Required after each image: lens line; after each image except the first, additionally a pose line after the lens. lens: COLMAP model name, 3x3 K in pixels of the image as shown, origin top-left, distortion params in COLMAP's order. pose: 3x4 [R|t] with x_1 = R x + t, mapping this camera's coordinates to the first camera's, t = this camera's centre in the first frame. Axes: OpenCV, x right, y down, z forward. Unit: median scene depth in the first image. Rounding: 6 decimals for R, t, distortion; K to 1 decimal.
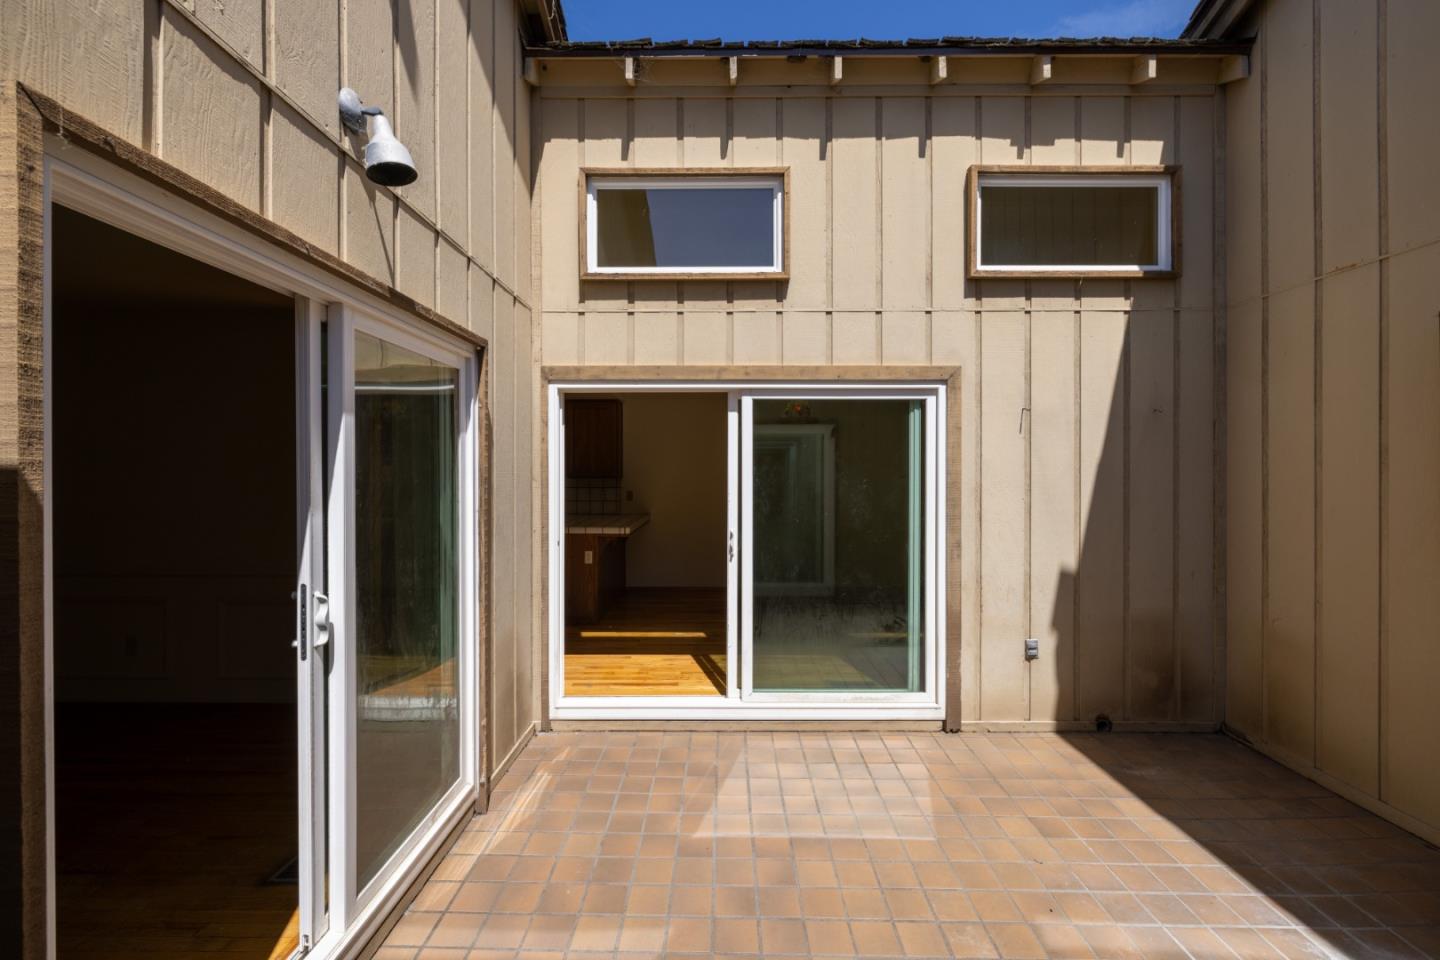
lens RADIAL K [[602.6, 0, 722.7], [0, 602.6, 469.0], [0, 0, 1]] dist [-0.000423, 0.000094]
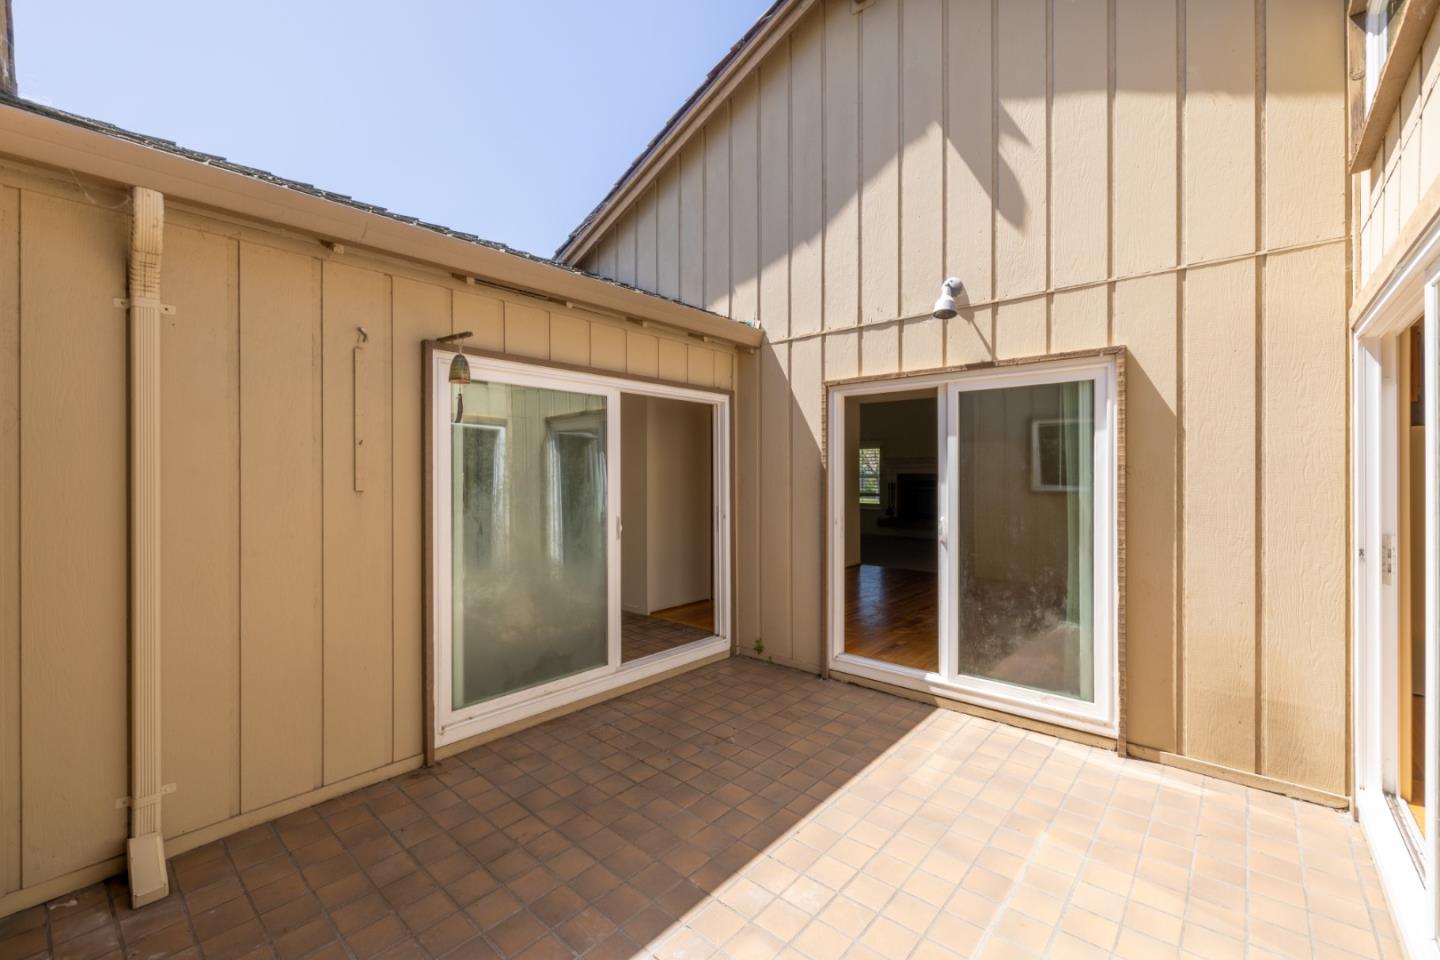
lens RADIAL K [[602.6, 0, 722.7], [0, 602.6, 469.0], [0, 0, 1]] dist [-0.000423, 0.000094]
pose [[-0.656261, 0.001885, -0.754532, 1.044339], [0.007278, 0.999966, -0.003833, 0.018988], [0.754499, -0.008007, -0.656252, 1.262731]]
